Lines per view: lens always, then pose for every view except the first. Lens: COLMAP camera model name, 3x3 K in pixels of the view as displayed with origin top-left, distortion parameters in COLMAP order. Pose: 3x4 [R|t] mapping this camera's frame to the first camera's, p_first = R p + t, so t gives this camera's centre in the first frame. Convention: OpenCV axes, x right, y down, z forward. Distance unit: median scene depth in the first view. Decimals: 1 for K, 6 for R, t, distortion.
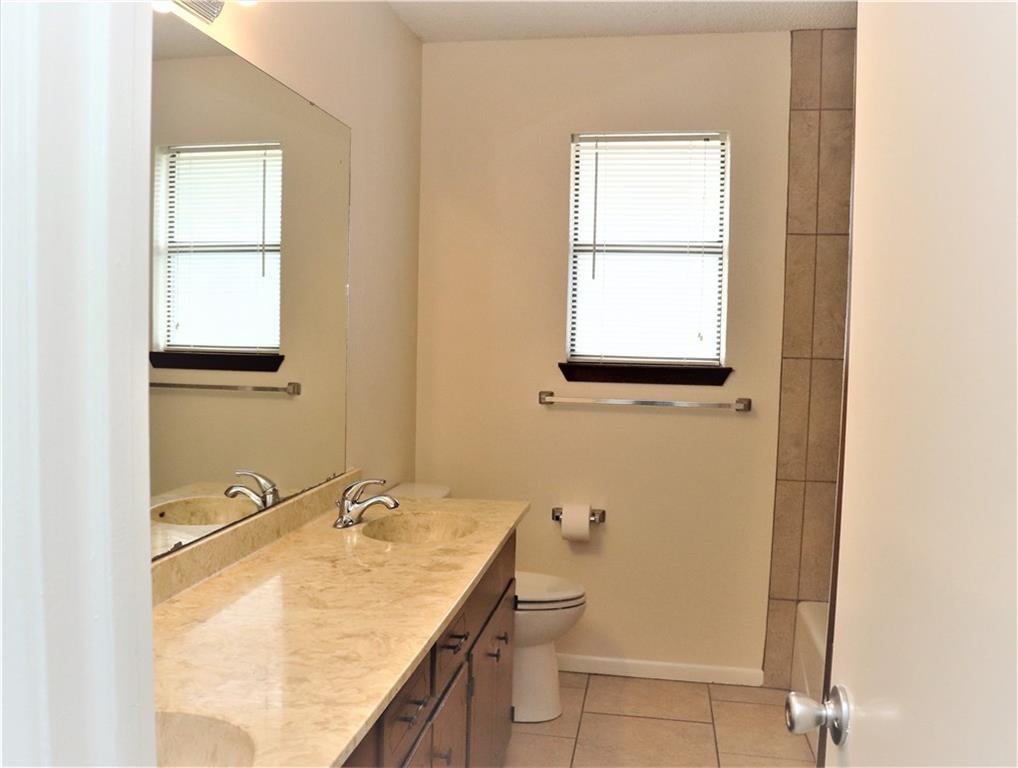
lens RADIAL K [[829.8, 0, 505.3], [0, 829.8, 396.5], [0, 0, 1]] dist [-0.161441, 0.136514]
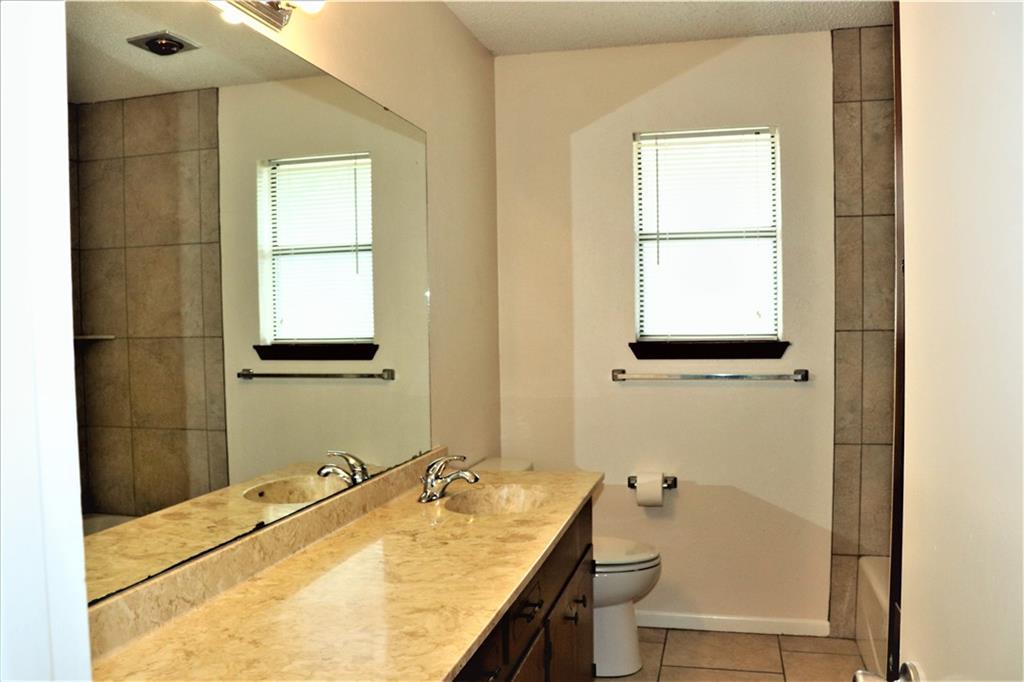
lens RADIAL K [[847.8, 0, 506.0], [0, 847.8, 350.6], [0, 0, 1]] dist [-0.179403, 0.169398]
pose [[0.998023, -0.034807, -0.052336, -0.039126], [0.033537, 0.999126, -0.024943, -0.008120], [0.053159, 0.023138, 0.998318, -0.115575]]
